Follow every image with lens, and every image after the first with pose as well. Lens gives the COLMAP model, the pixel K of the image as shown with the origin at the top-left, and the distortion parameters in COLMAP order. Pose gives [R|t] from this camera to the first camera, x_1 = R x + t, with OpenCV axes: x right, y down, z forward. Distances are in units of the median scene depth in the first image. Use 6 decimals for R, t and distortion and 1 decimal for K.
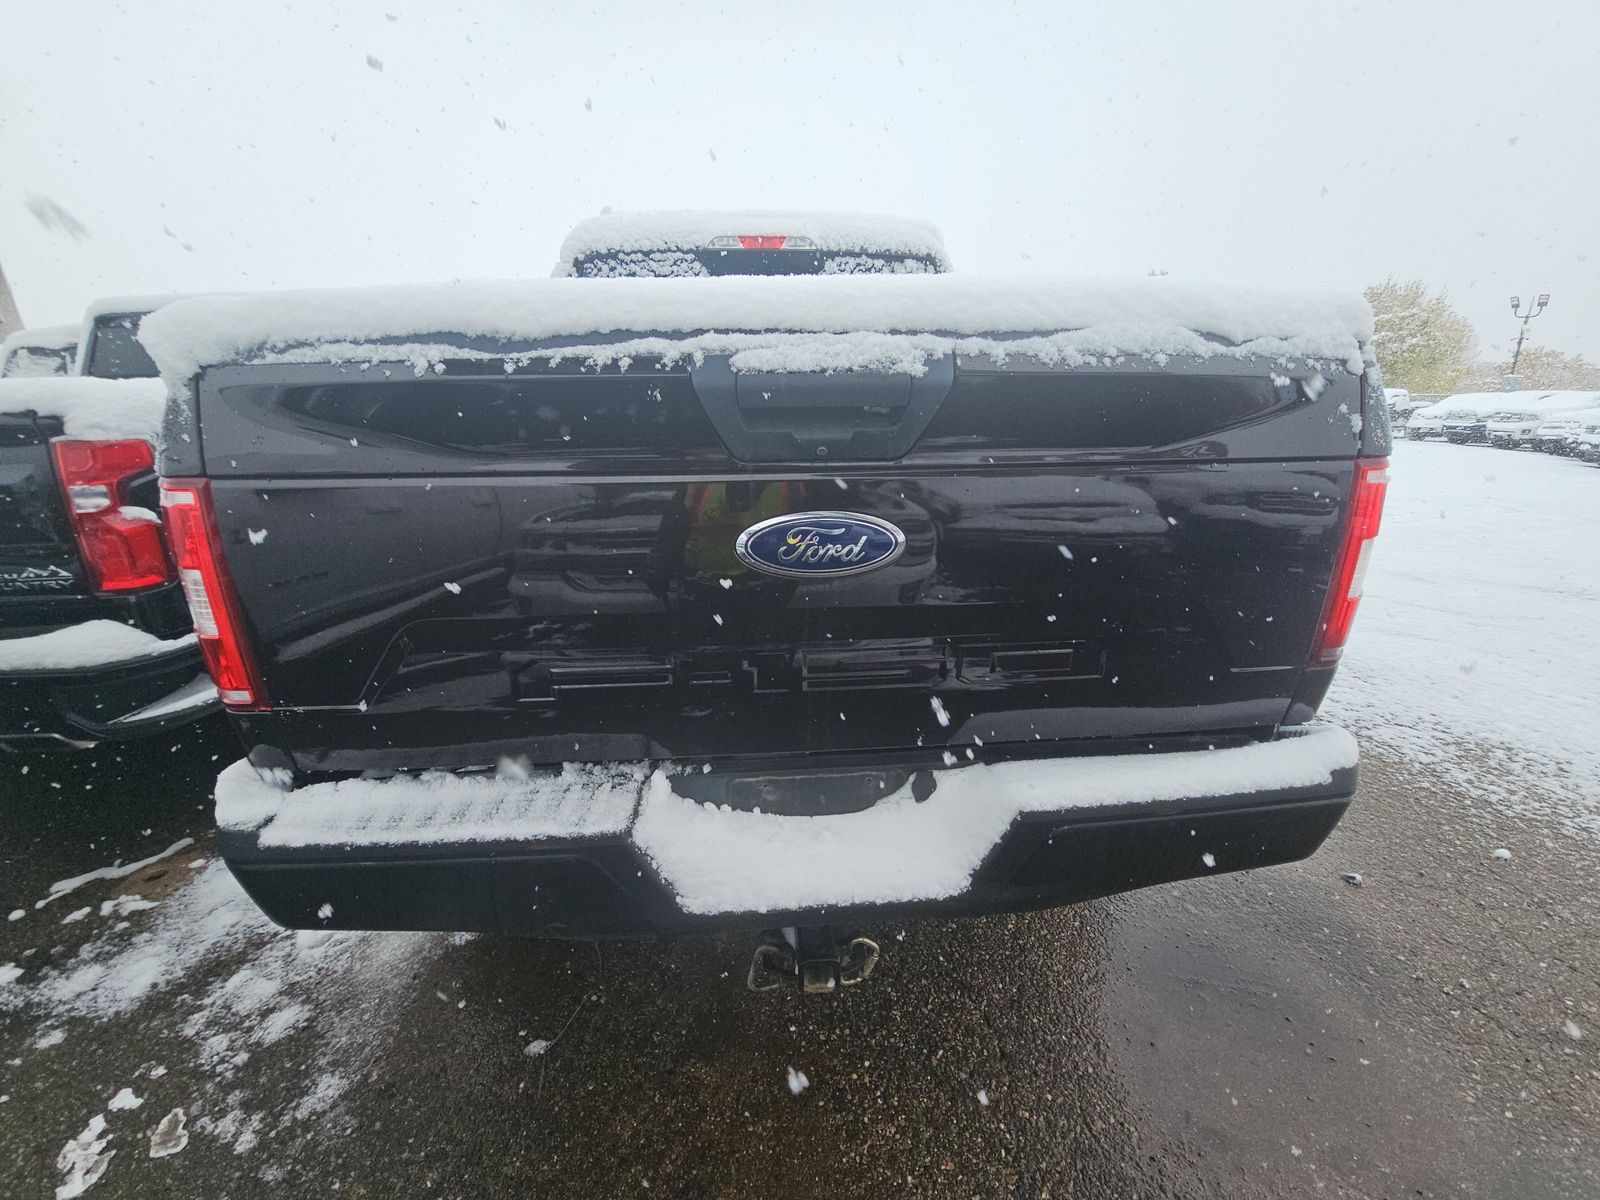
lens RADIAL K [[633.2, 0, 794.1], [0, 633.2, 597.4], [0, 0, 1]] dist [0.023485, -0.016230]
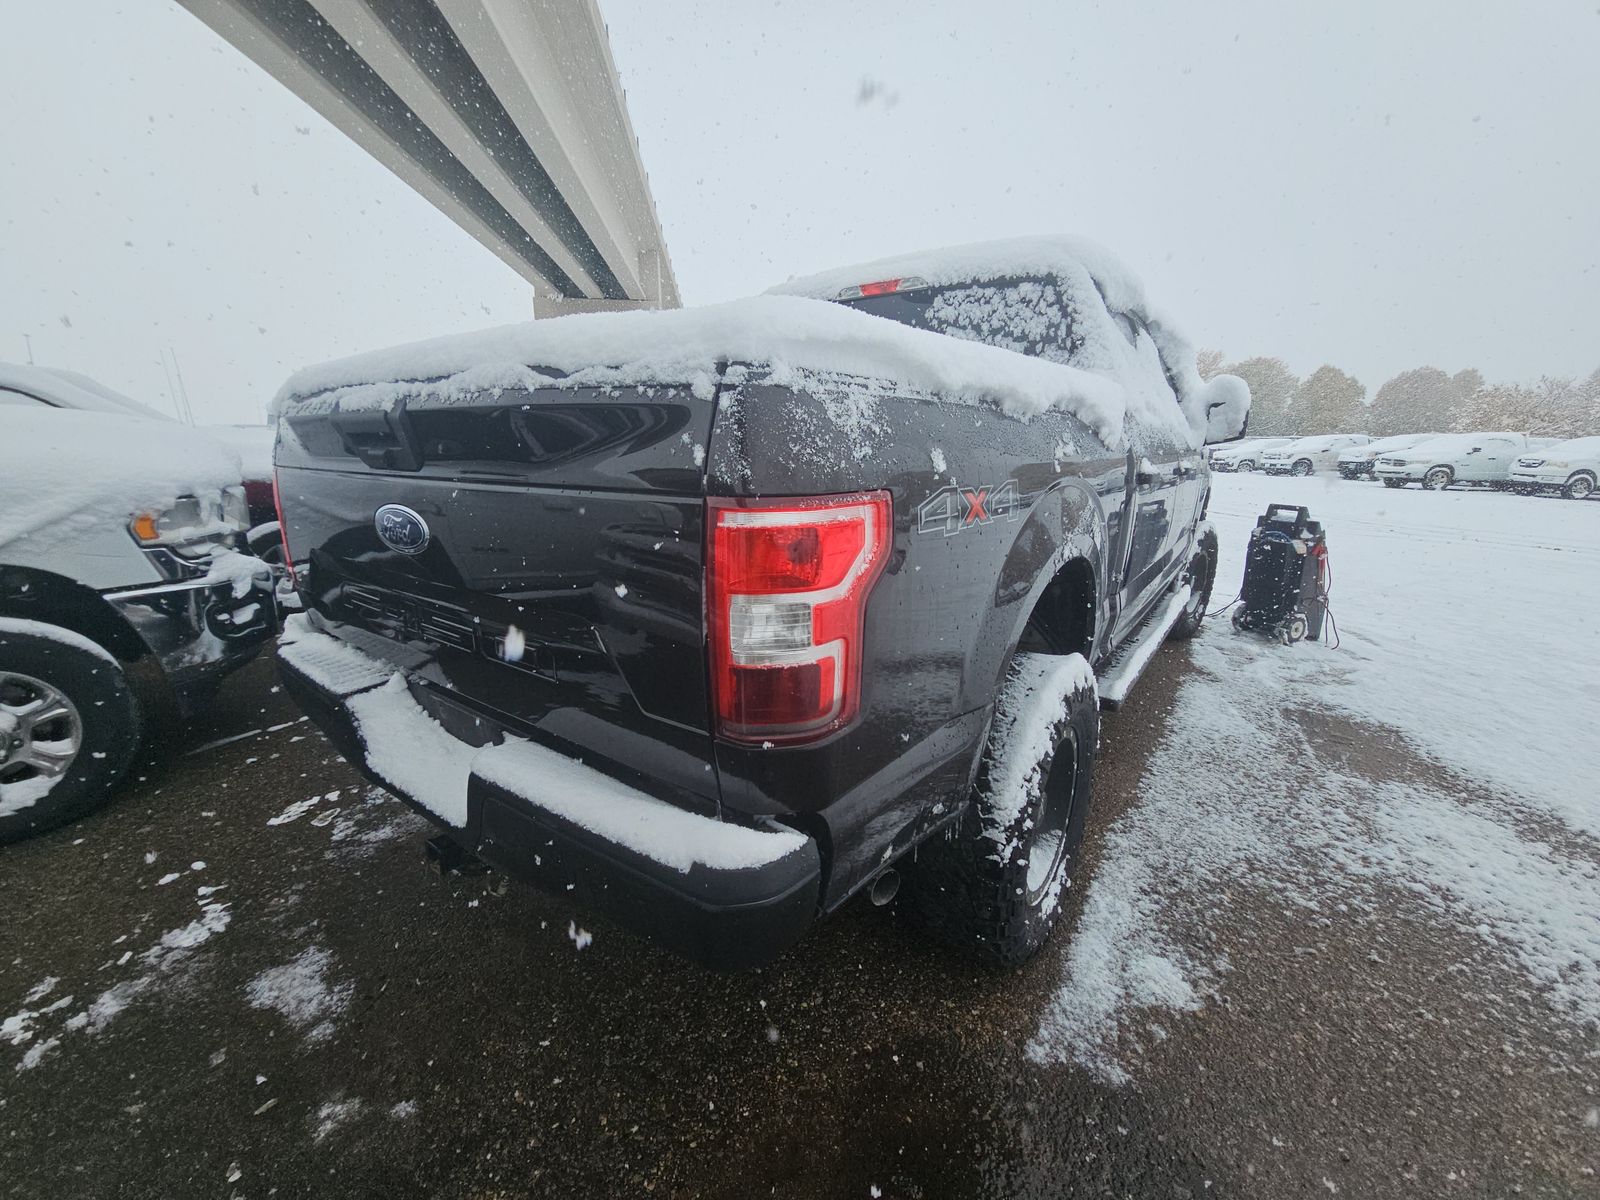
lens RADIAL K [[641.2, 0, 803.6], [0, 641.2, 605.3], [0, 0, 1]] dist [-0.000528, -0.000086]
pose [[0.760509, 0.169650, -0.626773, 1.475783], [-0.201938, 0.979194, 0.020014, -0.111370], [0.617128, 0.111348, 0.778945, 0.403186]]
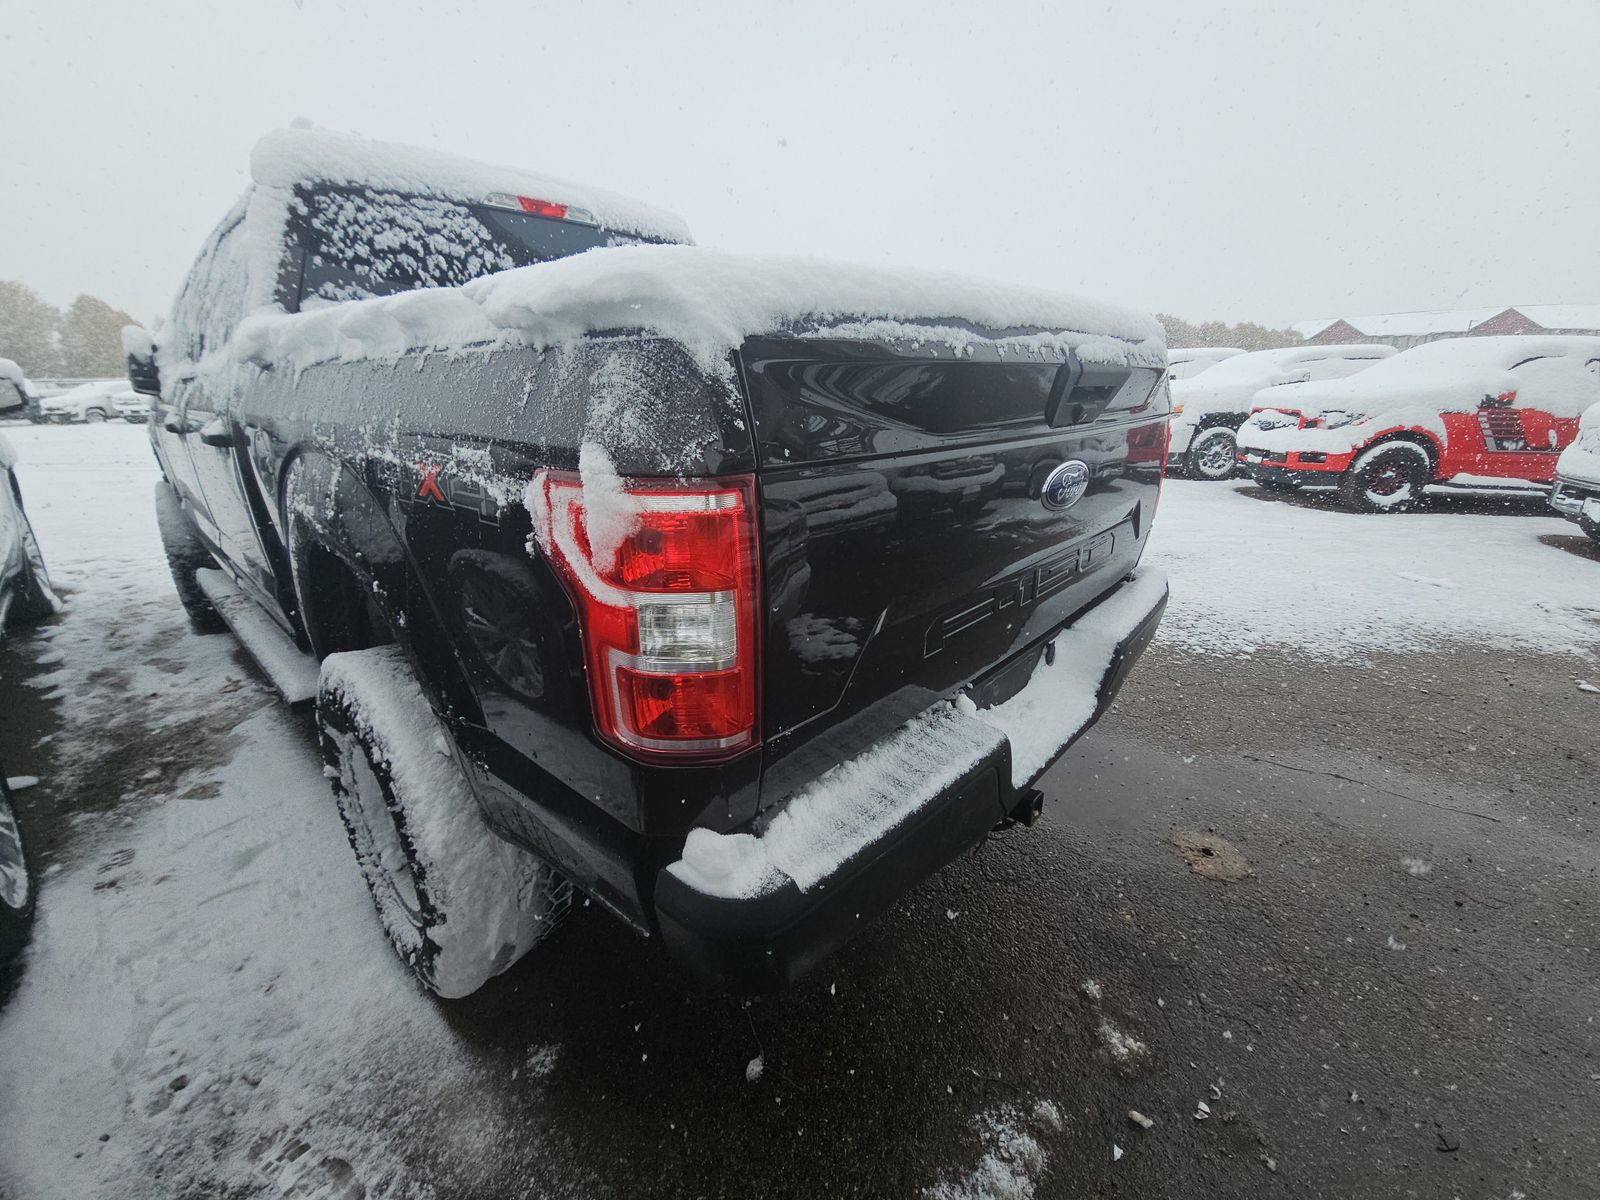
lens RADIAL K [[633.2, 0, 794.1], [0, 633.2, 597.4], [0, 0, 1]] dist [0.023485, -0.016230]
pose [[0.736326, -0.212762, 0.642305, -1.190569], [0.201177, 0.975187, 0.092402, -0.079115], [-0.646027, 0.061179, 0.760859, 0.289308]]
